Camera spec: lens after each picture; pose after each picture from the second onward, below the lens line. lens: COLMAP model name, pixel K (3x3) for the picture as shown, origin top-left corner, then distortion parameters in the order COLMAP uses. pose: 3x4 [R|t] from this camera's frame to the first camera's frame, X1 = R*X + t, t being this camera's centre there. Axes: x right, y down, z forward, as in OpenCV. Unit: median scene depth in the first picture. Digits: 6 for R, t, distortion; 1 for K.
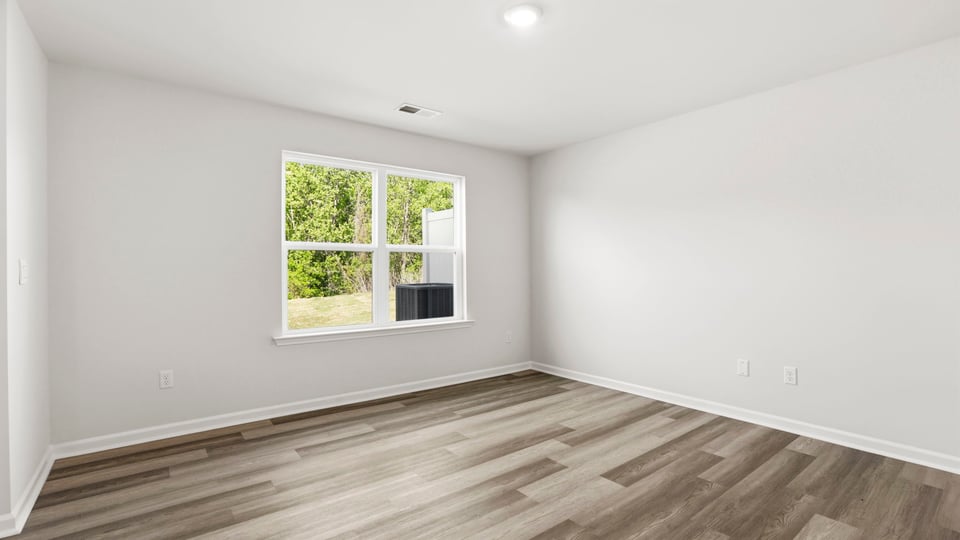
lens RADIAL K [[442.9, 0, 480.2], [0, 442.9, 266.7], [0, 0, 1]] dist [-0.054748, 0.019824]
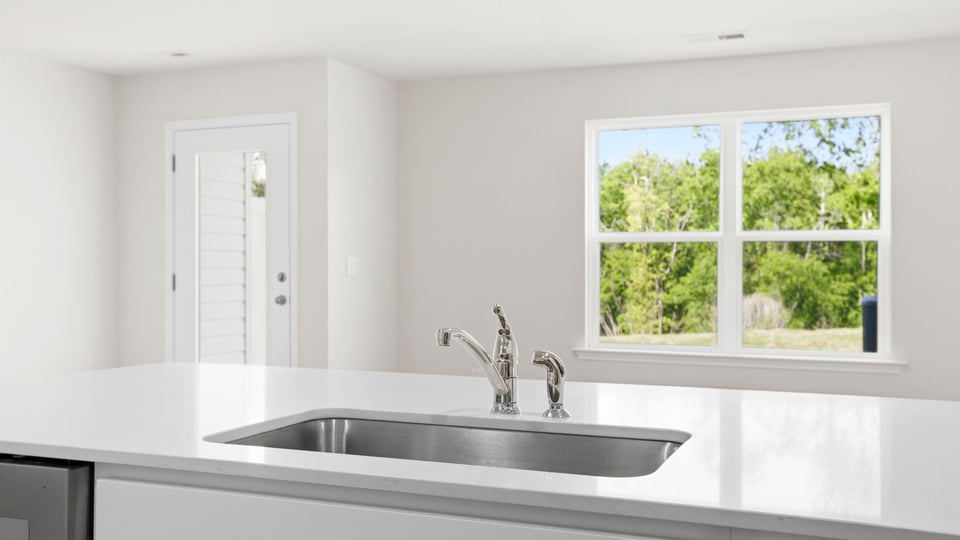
lens RADIAL K [[947.1, 0, 480.0], [0, 947.1, 270.0], [0, 0, 1]] dist [0.019928, 0.009896]
pose [[0.498301, 0.007119, -0.866975, 1.116034], [-0.004425, 0.999974, 0.005668, 0.003012], [0.866993, 0.001012, 0.498320, -0.060459]]
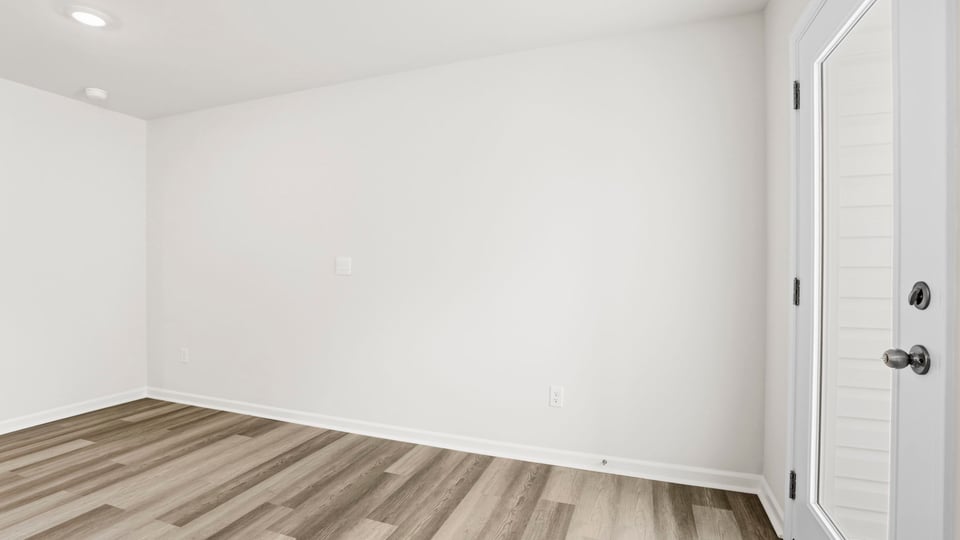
lens RADIAL K [[442.9, 0, 480.2], [0, 442.9, 266.7], [0, 0, 1]] dist [-0.054748, 0.019824]
pose [[-0.852587, 0.007485, -0.522532, -0.337315], [0.005546, 0.999971, 0.005275, 0.006837], [0.522556, 0.001599, -0.852603, 0.653491]]
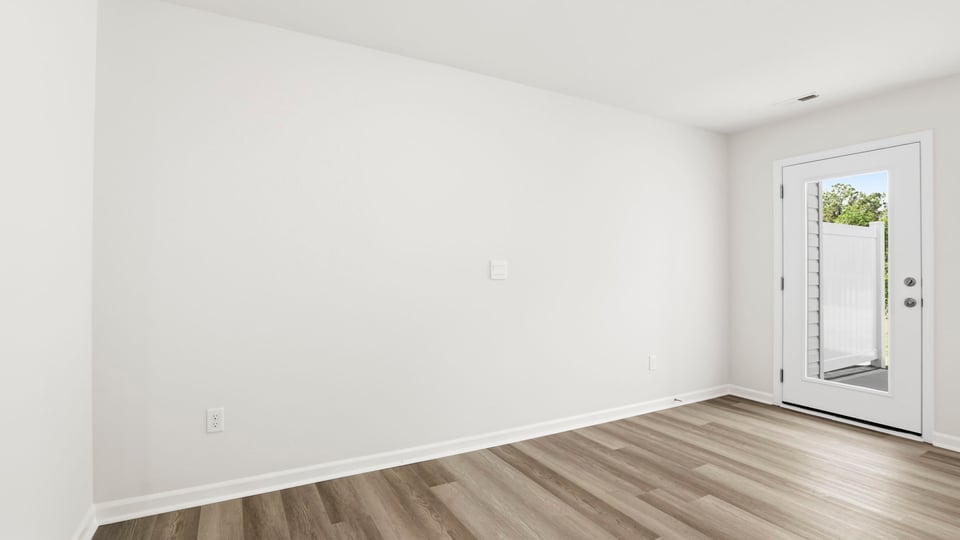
lens RADIAL K [[454.1, 0, 473.3], [0, 454.1, 262.8], [0, 0, 1]] dist [-0.059271, 0.024814]
pose [[-0.163734, -0.009639, -0.986457, 0.374742], [-0.007331, 0.999937, -0.008554, 0.003763], [0.986477, 0.005831, -0.163794, -0.260202]]
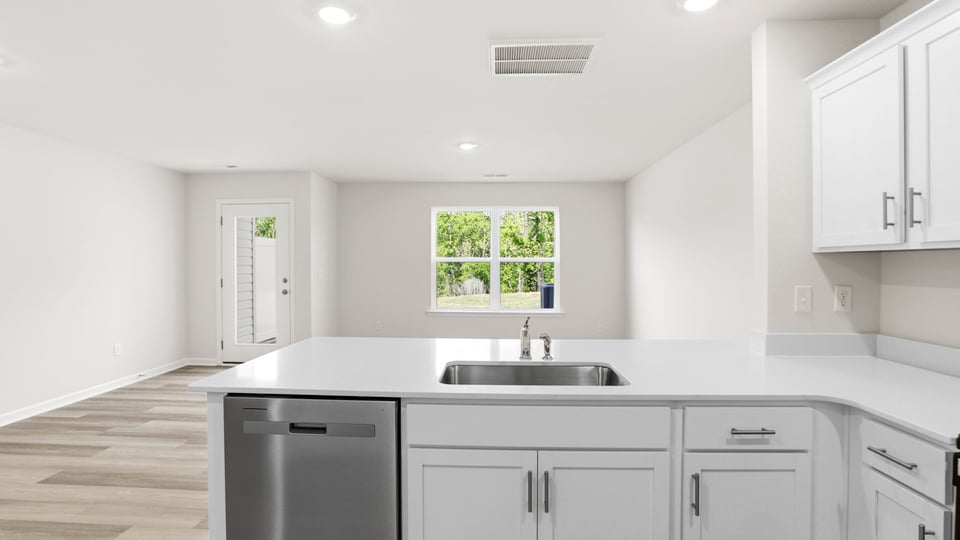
lens RADIAL K [[448.2, 0, 479.9], [0, 448.2, 267.2], [0, 0, 1]] dist [-0.057006, 0.020460]
pose [[0.761298, 0.012422, -0.648283, 1.009127], [-0.005069, 0.999900, 0.013207, -0.051281], [0.648382, -0.006768, 0.761285, -0.307547]]
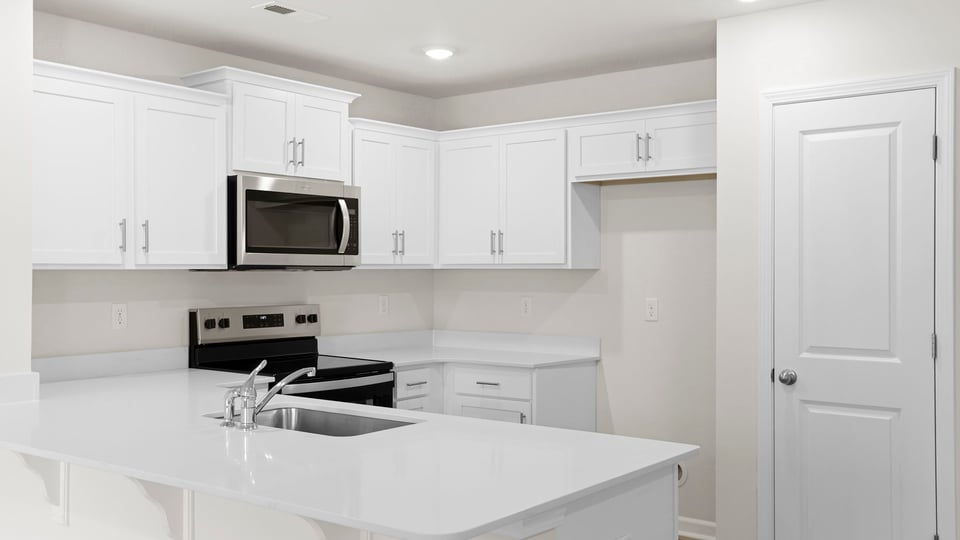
lens RADIAL K [[935.1, 0, 496.8], [0, 935.1, 263.8], [0, 0, 1]] dist [0.038780, 0.021148]
pose [[-0.246651, 0.009541, 0.969057, -0.306621], [-0.001704, 0.999946, -0.010278, -0.062975], [-0.969103, -0.004186, -0.246621, 0.218783]]
